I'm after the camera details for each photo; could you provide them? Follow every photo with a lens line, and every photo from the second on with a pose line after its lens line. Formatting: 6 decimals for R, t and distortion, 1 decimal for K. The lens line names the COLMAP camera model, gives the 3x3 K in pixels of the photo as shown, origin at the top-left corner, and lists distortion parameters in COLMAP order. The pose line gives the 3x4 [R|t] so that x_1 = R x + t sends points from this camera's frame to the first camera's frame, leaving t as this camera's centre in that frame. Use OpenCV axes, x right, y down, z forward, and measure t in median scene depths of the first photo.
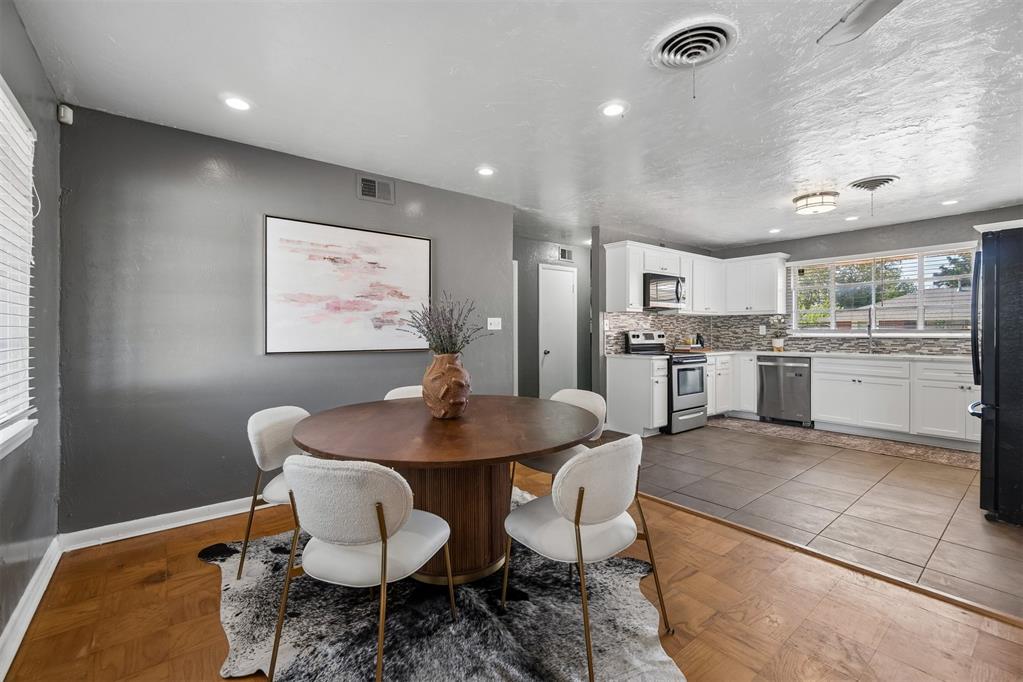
lens RADIAL K [[440.9, 0, 514.4], [0, 440.9, 333.3], [0, 0, 1]] dist [-0.004553, 0.001286]
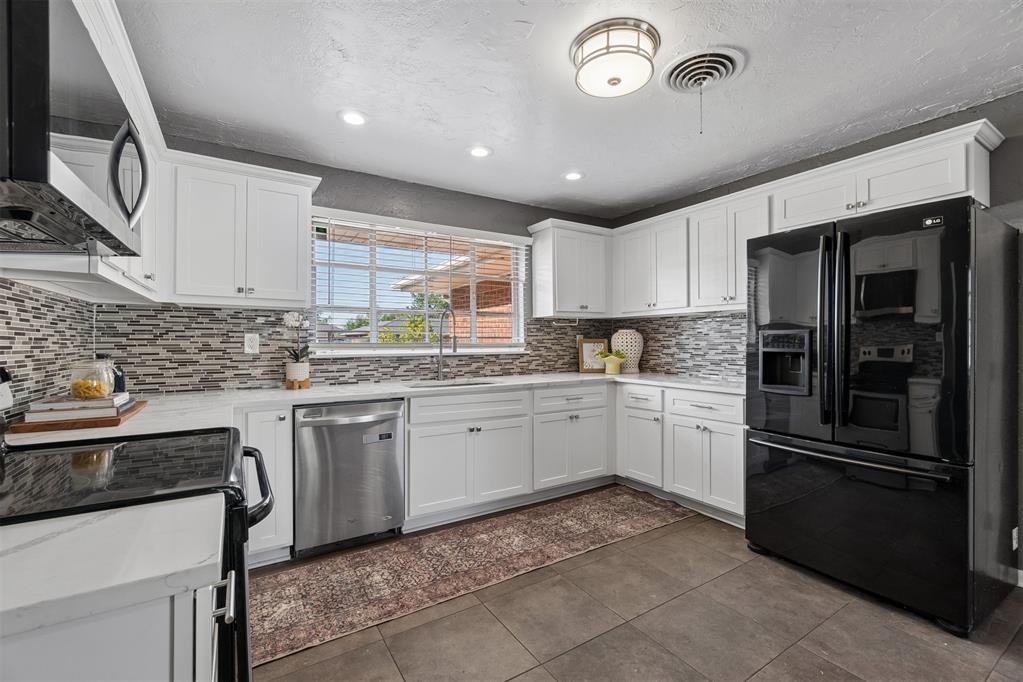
lens RADIAL K [[440.9, 0, 511.6], [0, 440.9, 339.4], [0, 0, 1]] dist [-0.004553, 0.001286]
pose [[0.115243, 0.007136, 0.993312, 0.195366], [0.003980, 0.999963, -0.007645, -0.009232], [-0.993329, 0.004835, 0.115210, 0.898151]]
